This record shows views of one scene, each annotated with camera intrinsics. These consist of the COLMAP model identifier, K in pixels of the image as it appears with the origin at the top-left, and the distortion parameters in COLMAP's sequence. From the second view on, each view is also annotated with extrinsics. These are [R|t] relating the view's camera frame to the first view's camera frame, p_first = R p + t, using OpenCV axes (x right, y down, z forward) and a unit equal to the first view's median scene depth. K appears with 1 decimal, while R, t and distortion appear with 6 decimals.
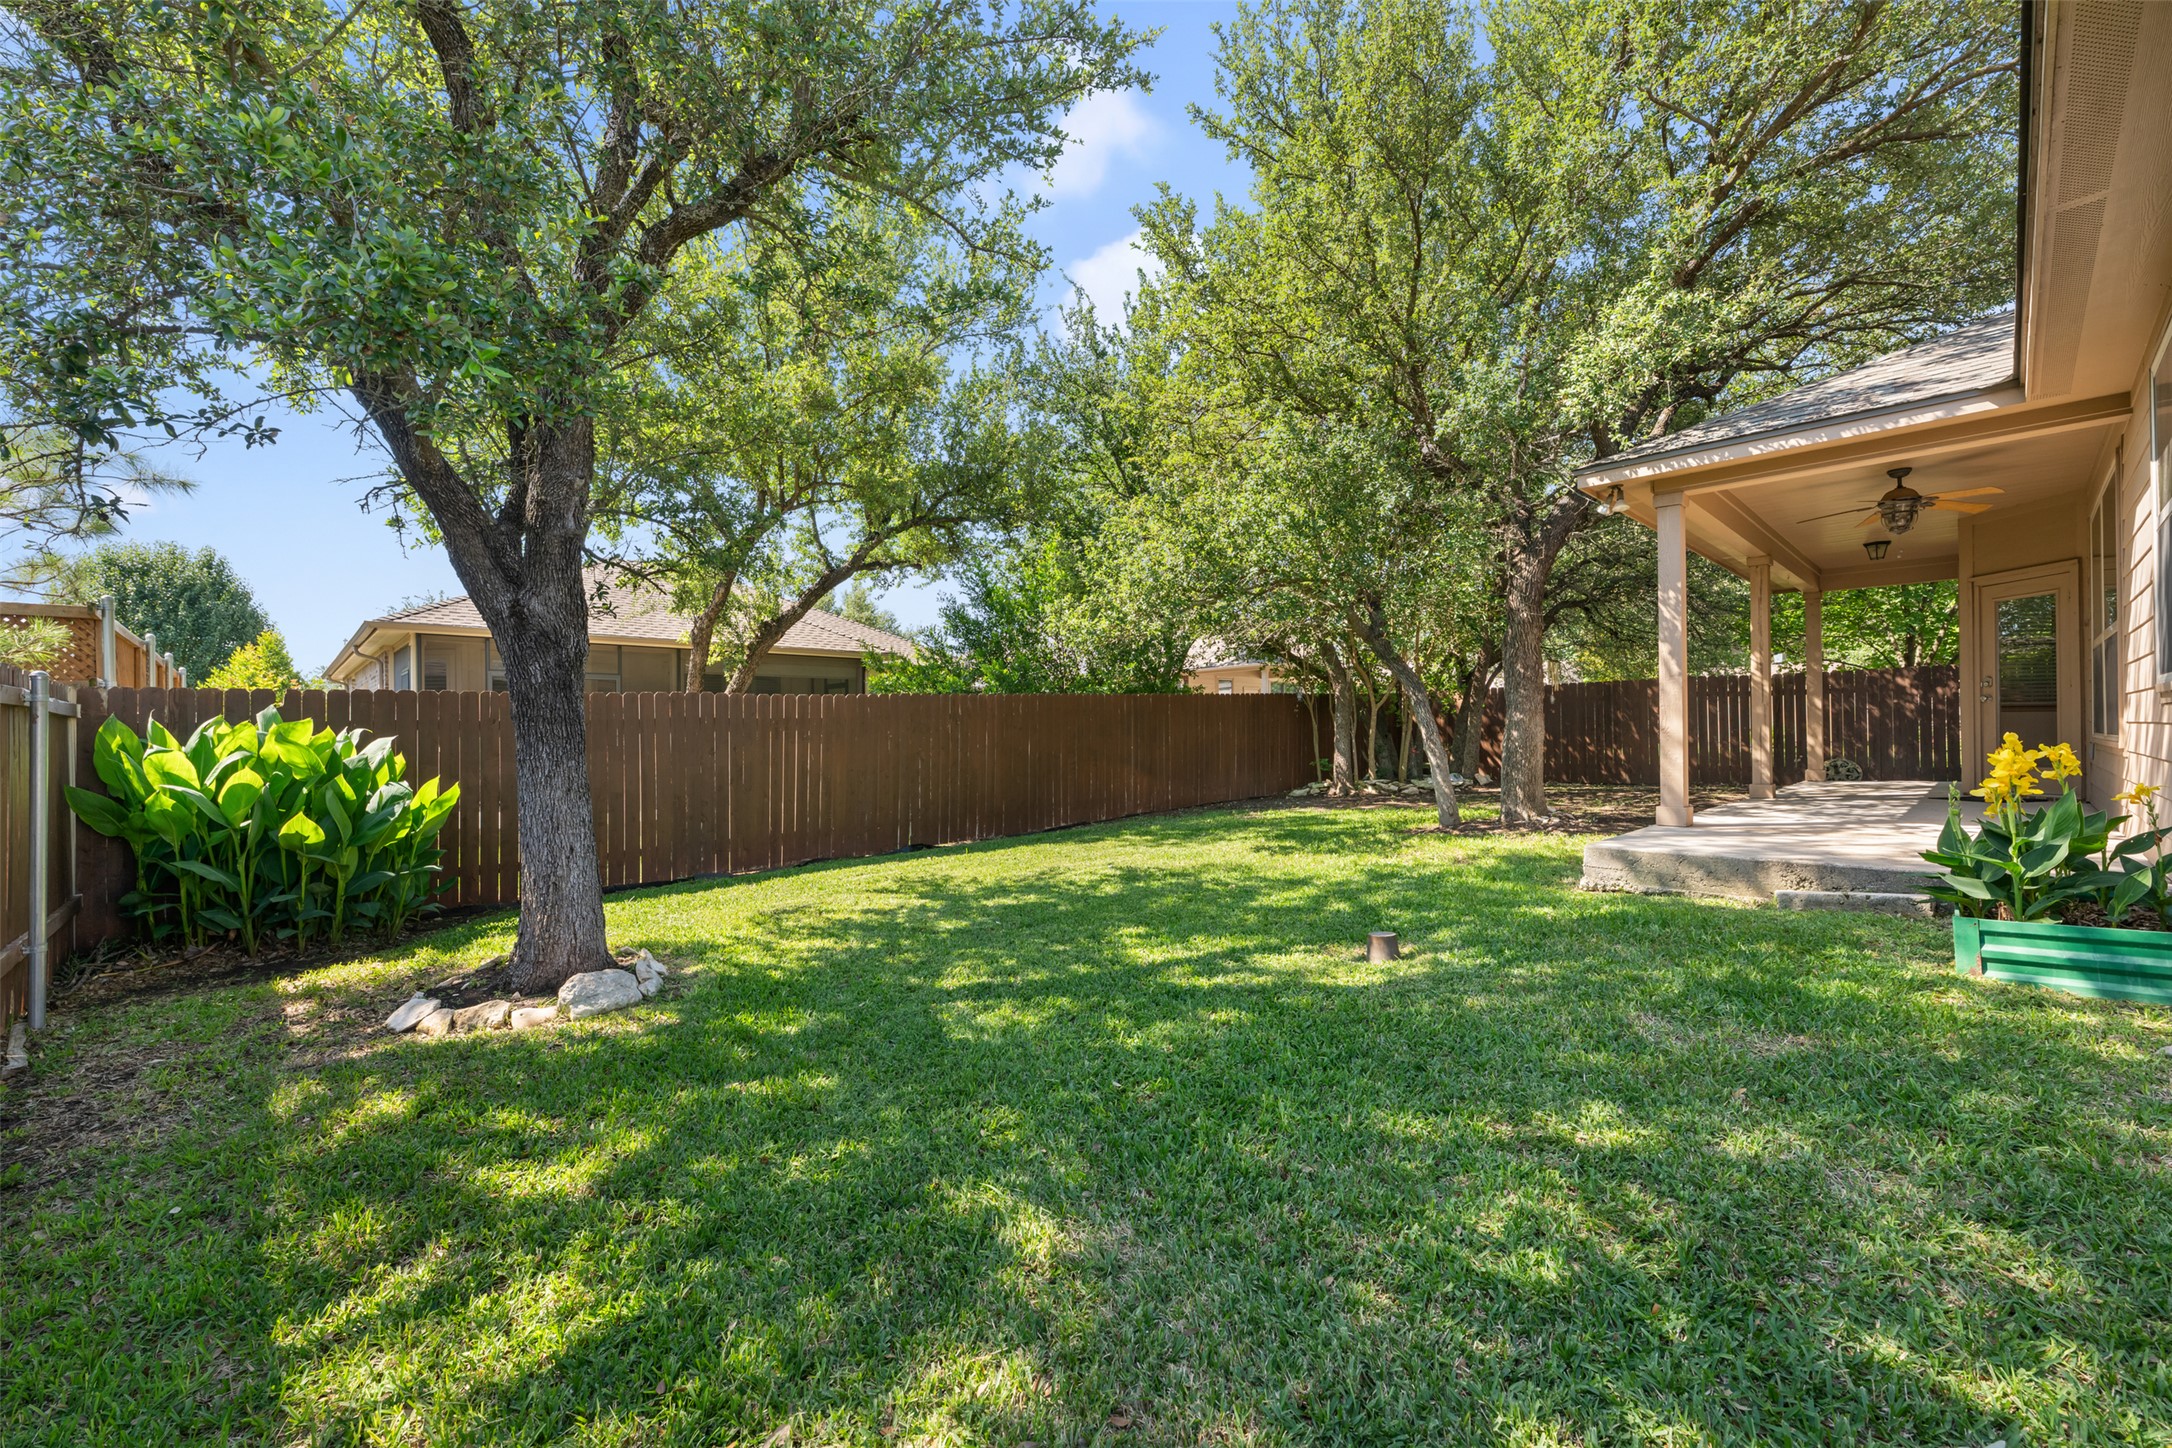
lens RADIAL K [[861.8, 0, 1078.6], [0, 861.8, 735.8], [0, 0, 1]] dist [-0.000775, -0.000184]
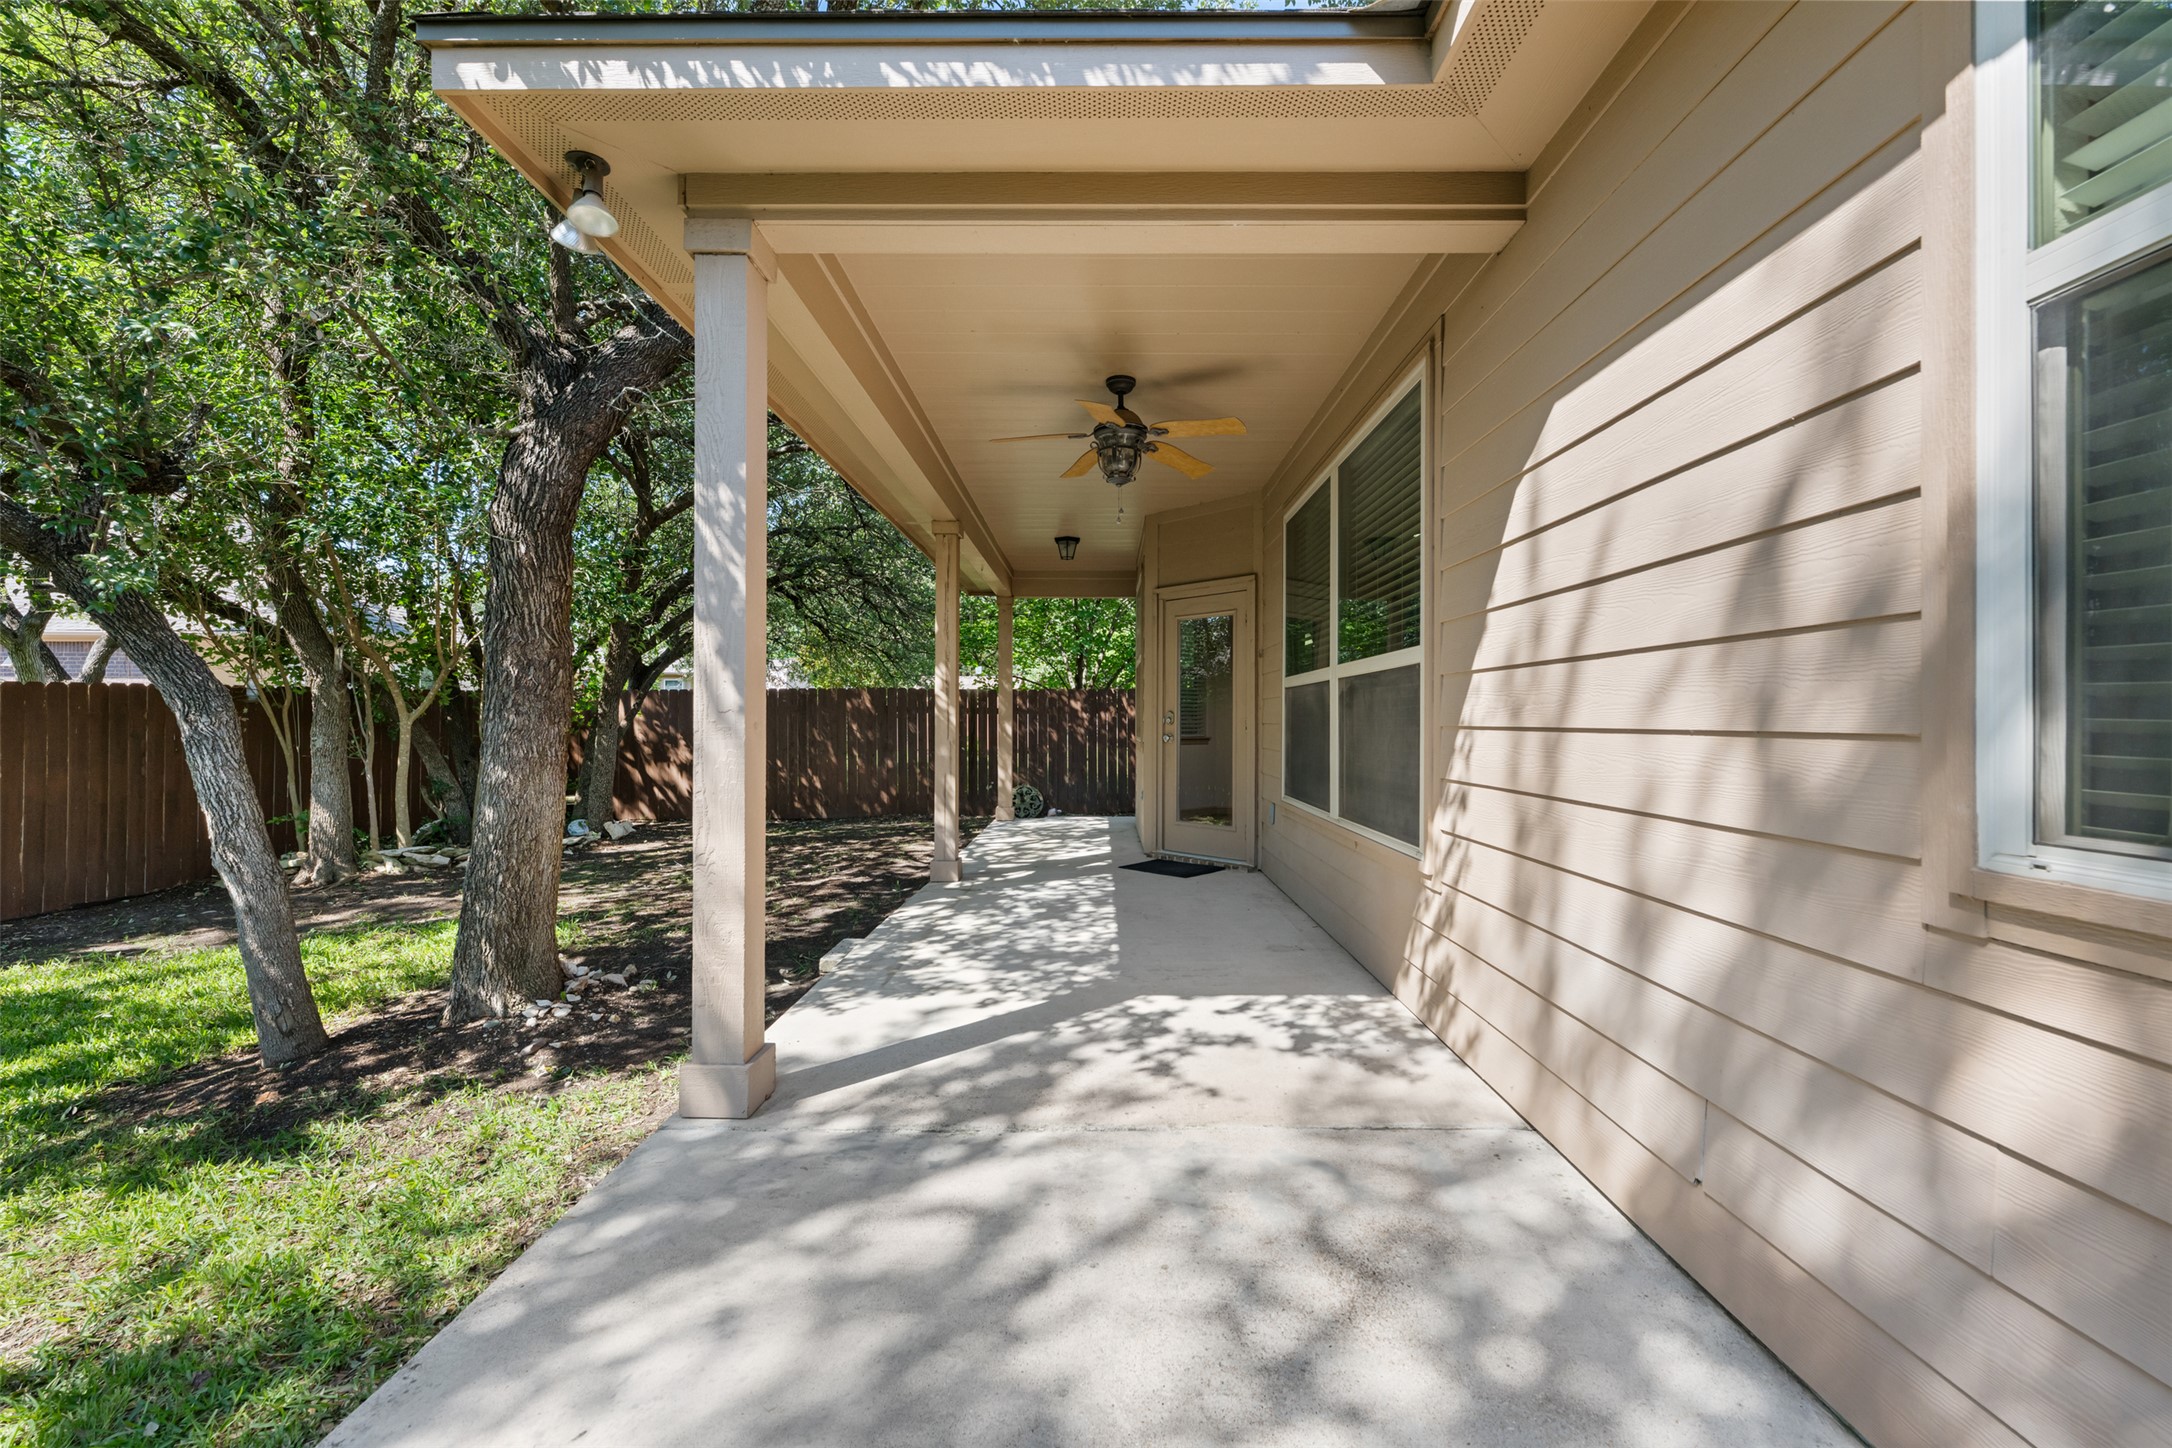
lens RADIAL K [[861.8, 0, 1088.9], [0, 861.8, 726.5], [0, 0, 1]] dist [-0.000775, -0.000184]
pose [[0.690862, 0.012278, 0.722882, 0.320128], [-0.011554, 0.999916, -0.005941, -0.038516], [-0.722894, -0.004247, 0.690946, 0.380567]]
